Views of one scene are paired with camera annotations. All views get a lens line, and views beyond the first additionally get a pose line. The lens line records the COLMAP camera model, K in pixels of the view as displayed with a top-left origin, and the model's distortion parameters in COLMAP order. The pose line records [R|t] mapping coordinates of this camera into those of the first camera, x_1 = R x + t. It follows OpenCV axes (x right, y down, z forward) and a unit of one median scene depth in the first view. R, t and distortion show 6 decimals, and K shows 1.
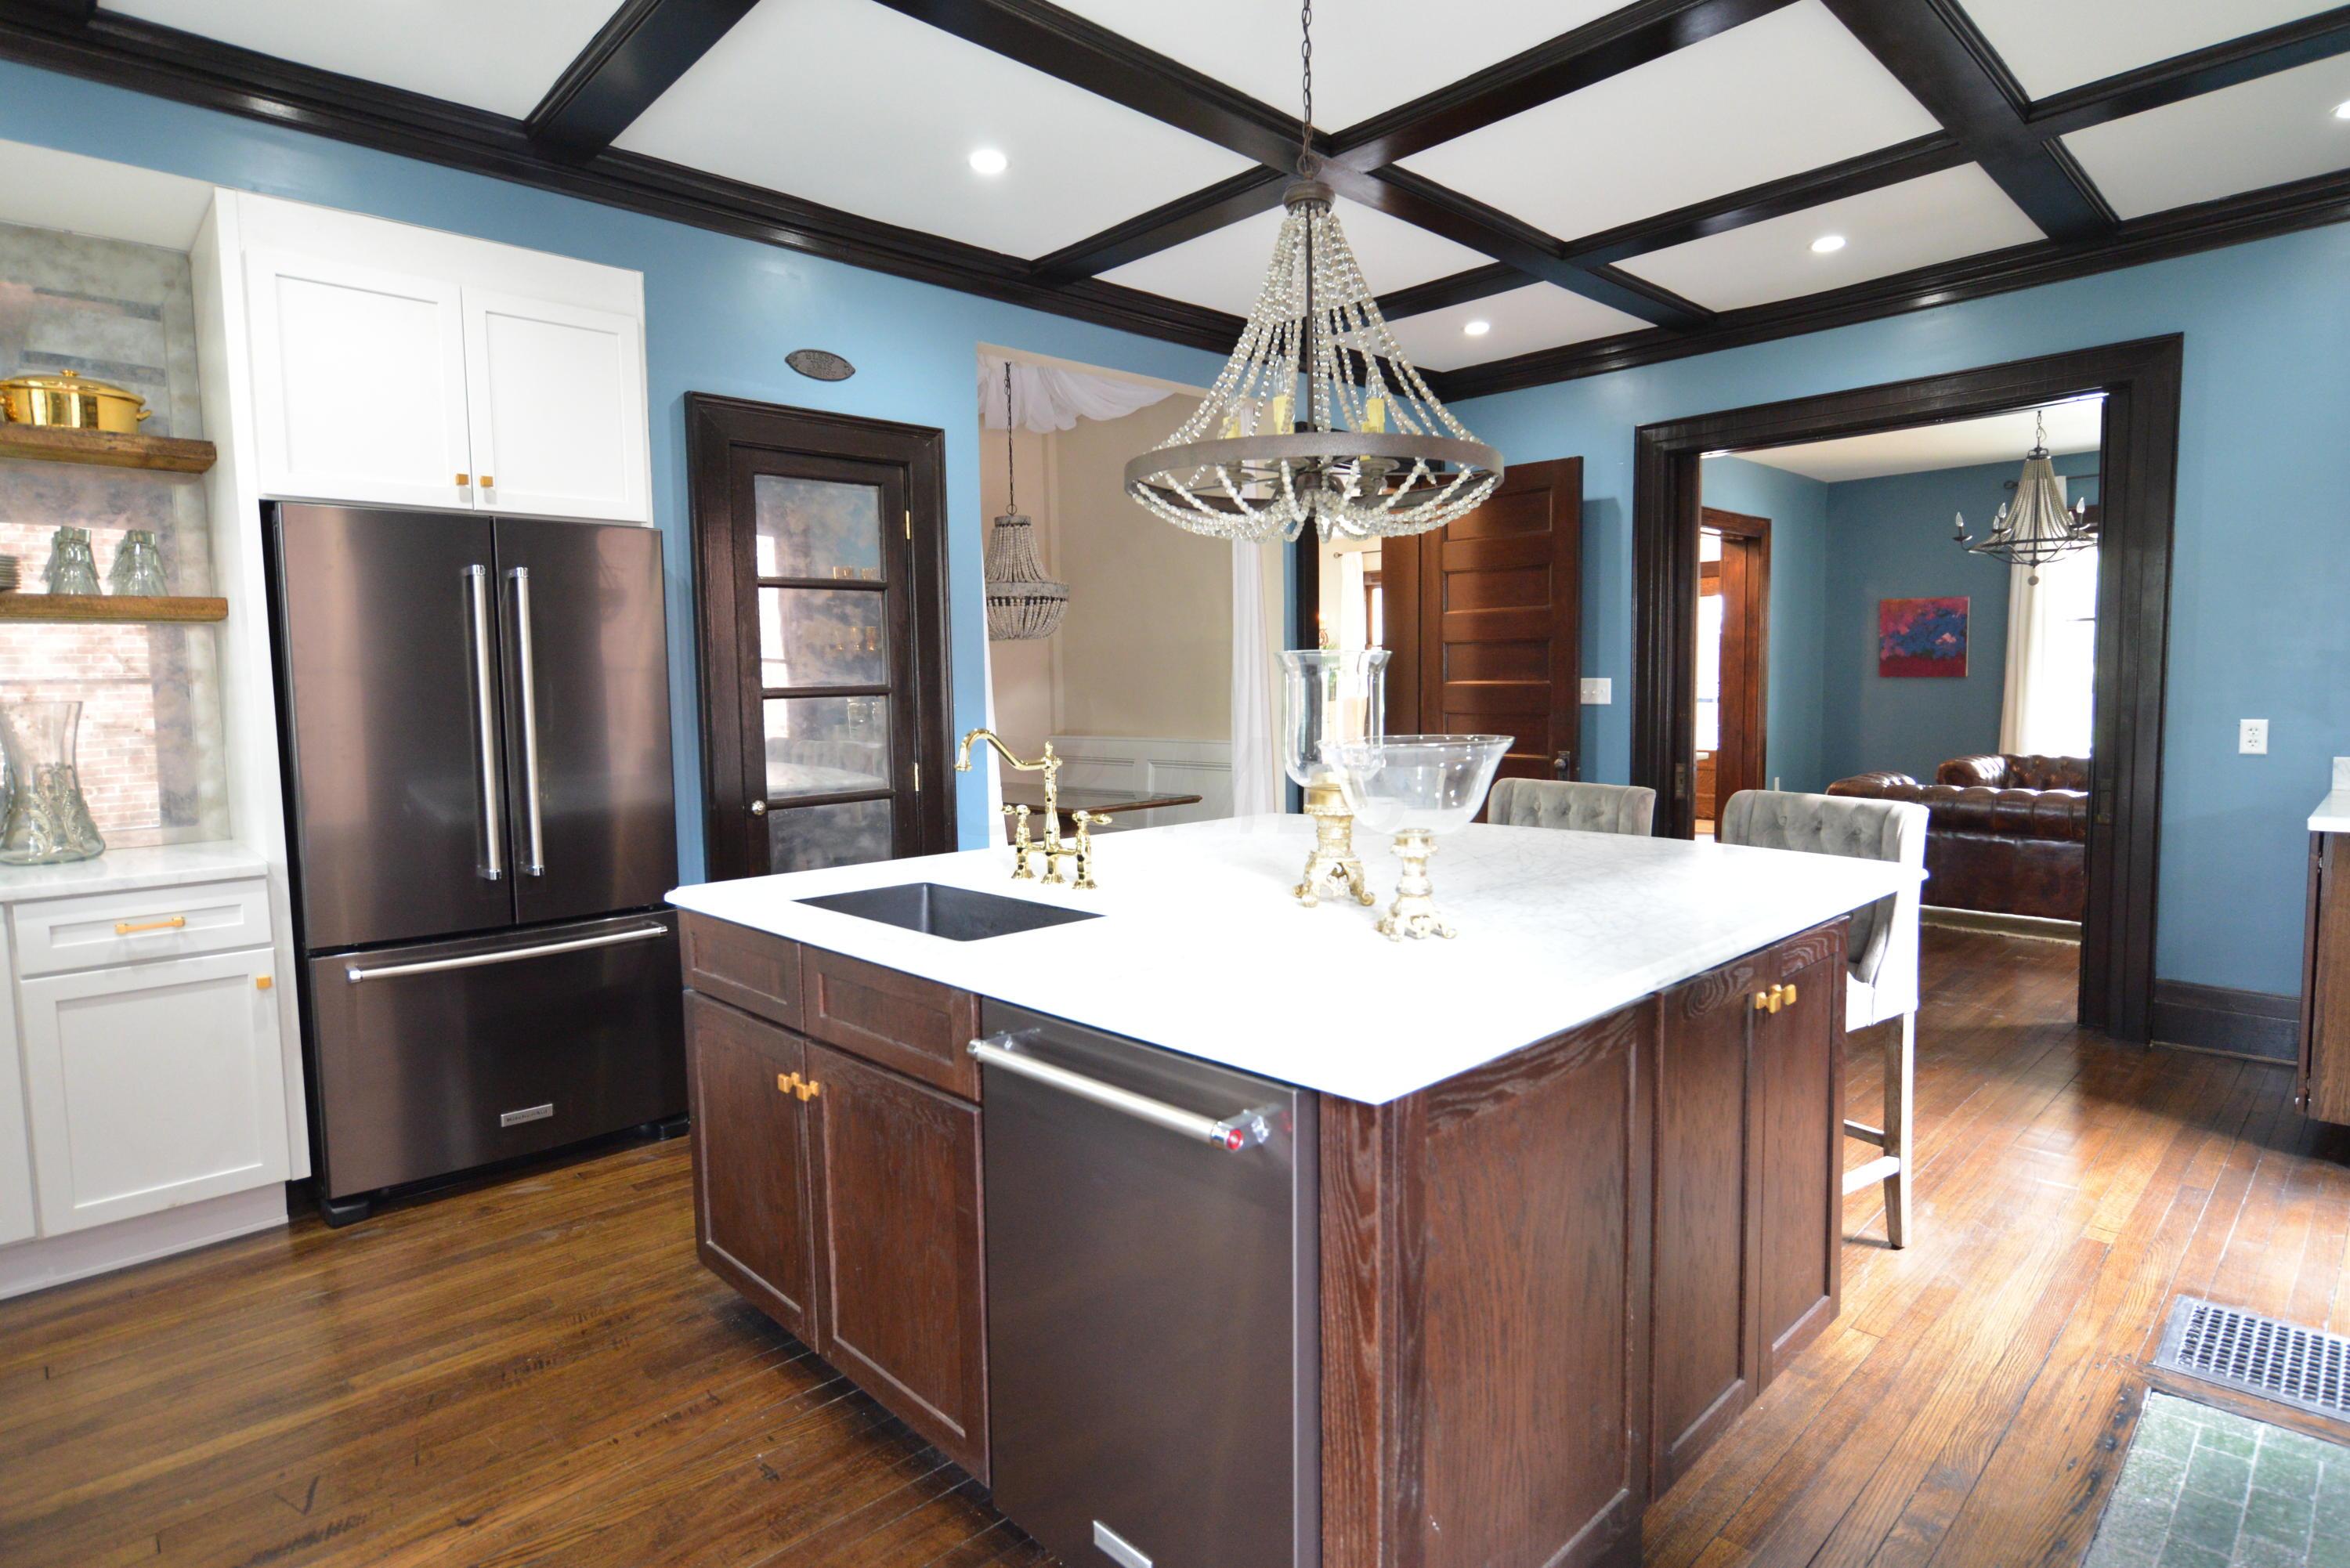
lens RADIAL K [[1233.2, 0, 1183.1], [0, 1233.2, 774.8], [0, 0, 1]] dist [-0.017592, 0.009801]
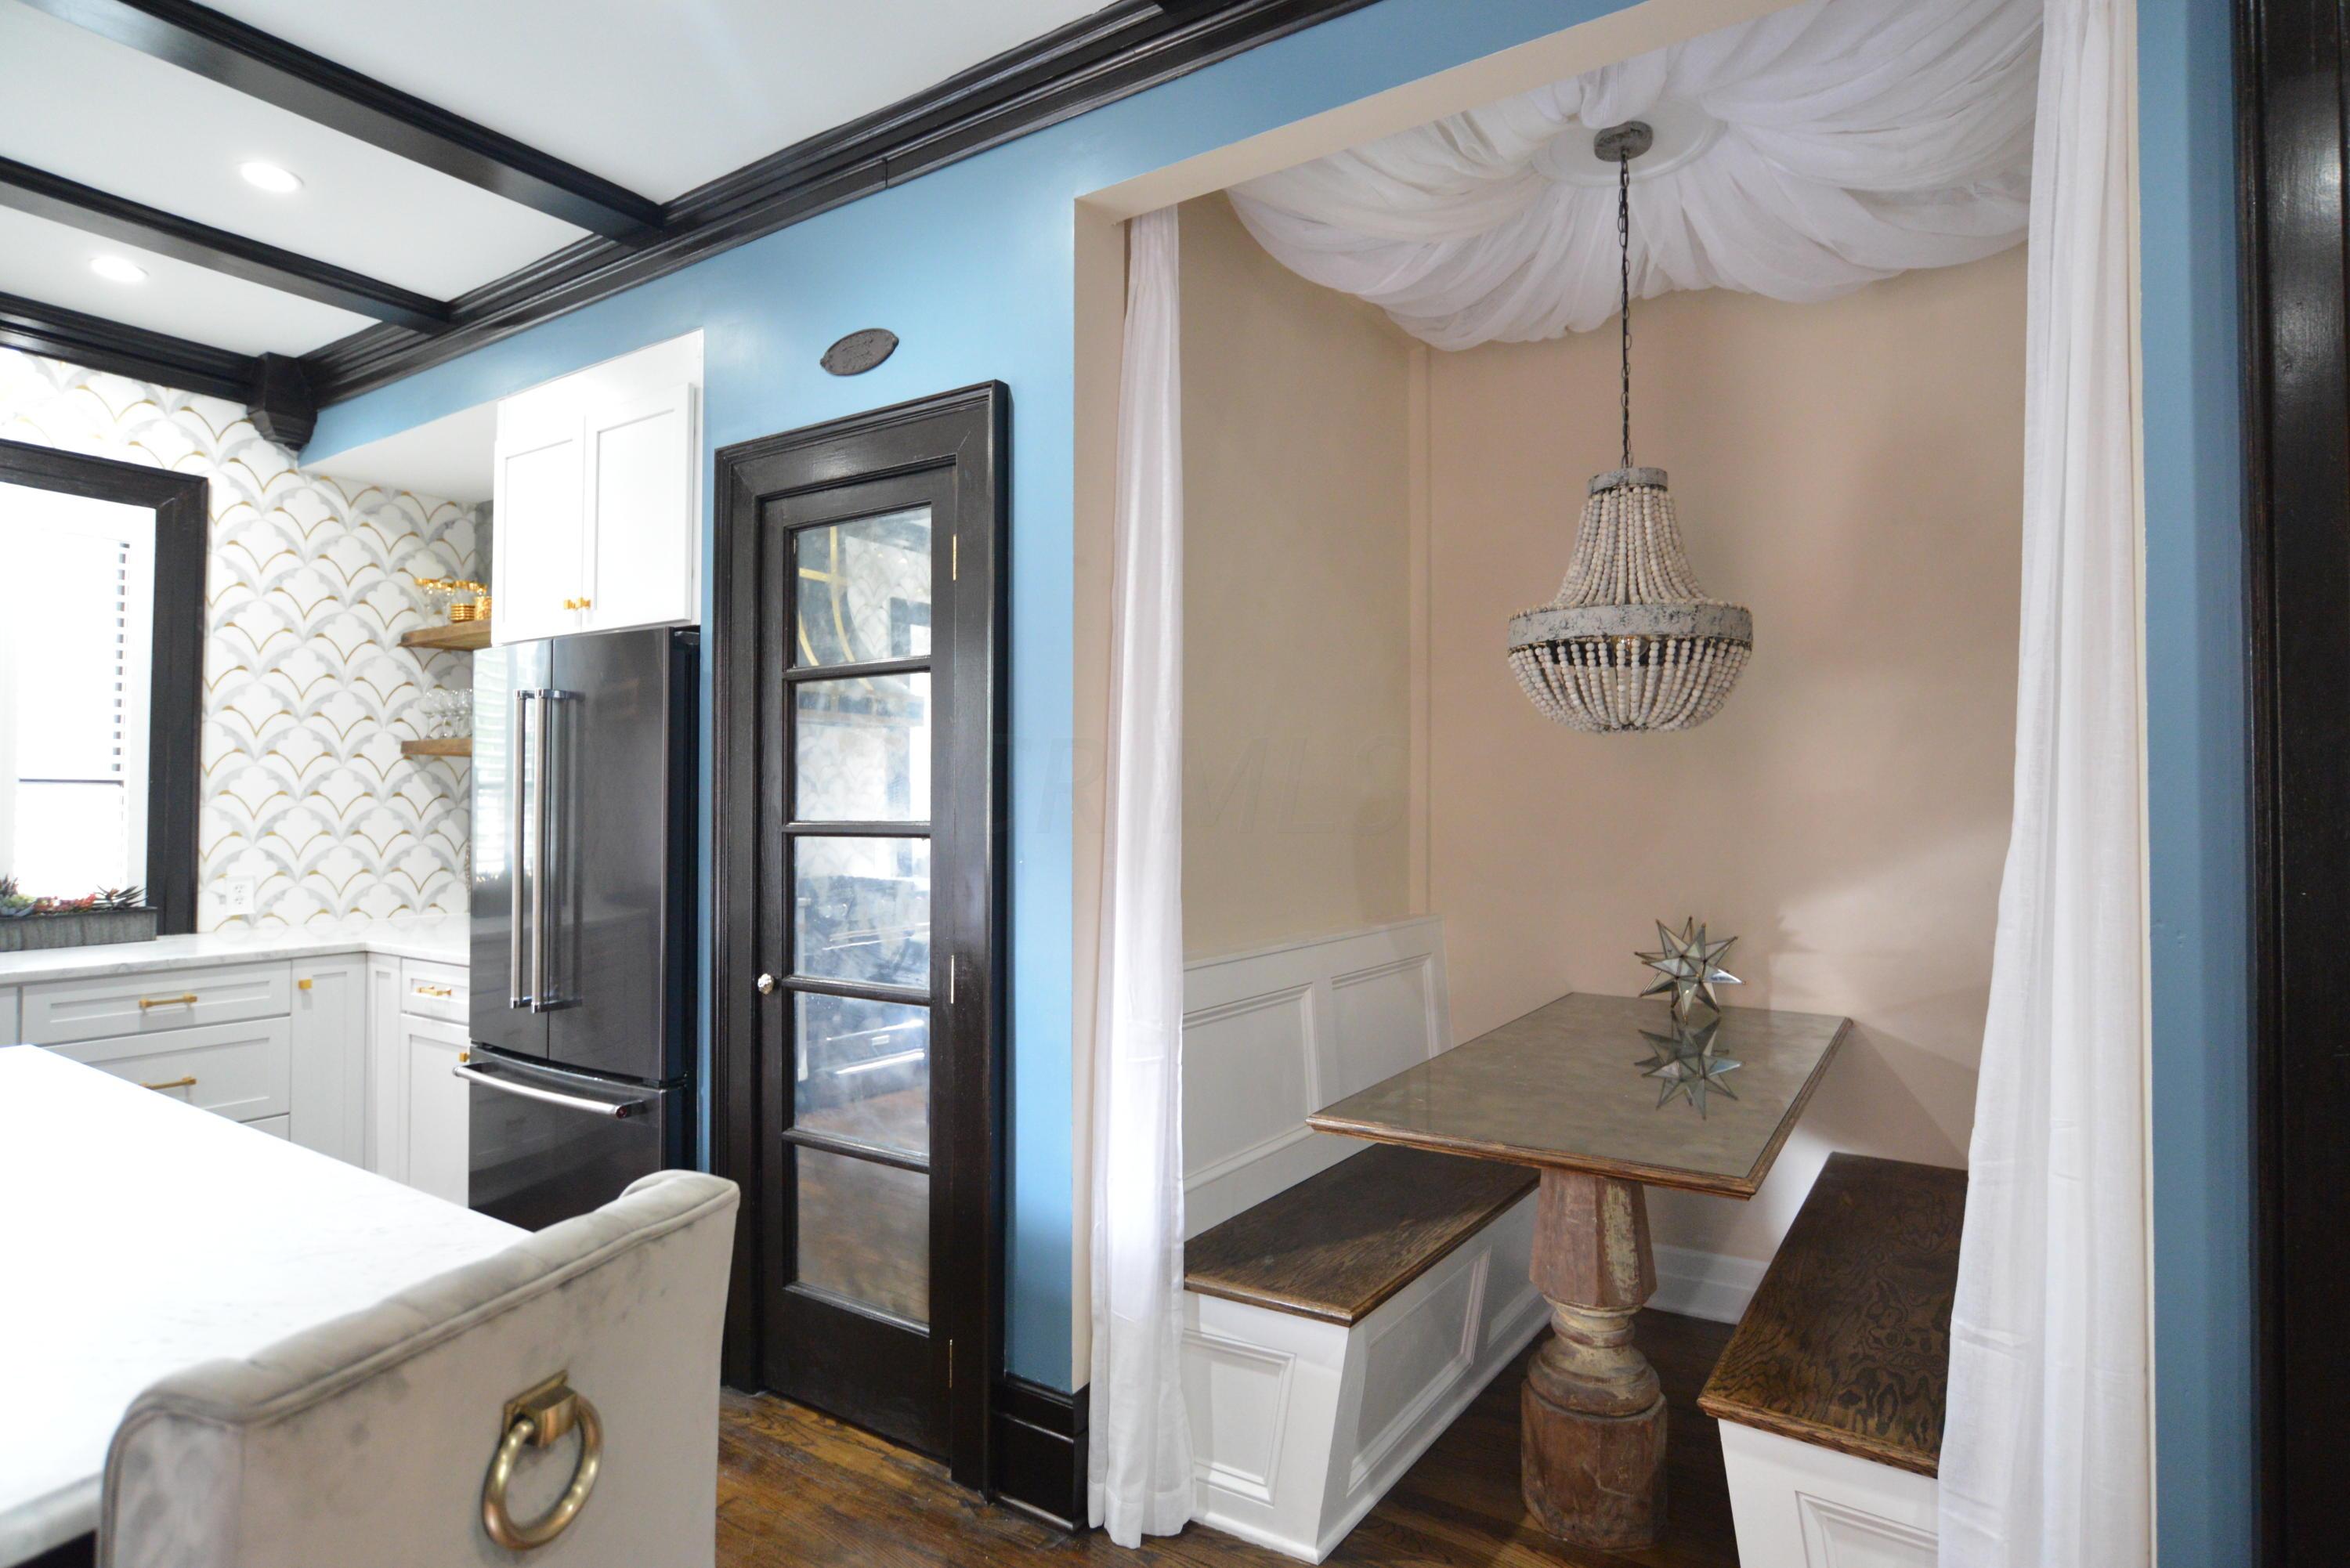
lens RADIAL K [[1233.2, 0, 1183.1], [0, 1233.2, 774.8], [0, 0, 1]] dist [-0.017592, 0.009801]
pose [[0.220066, 0.002702, -0.975481, 0.421822], [-0.076552, 0.996960, -0.014508, -0.104785], [0.972477, 0.077868, 0.219604, 1.065507]]
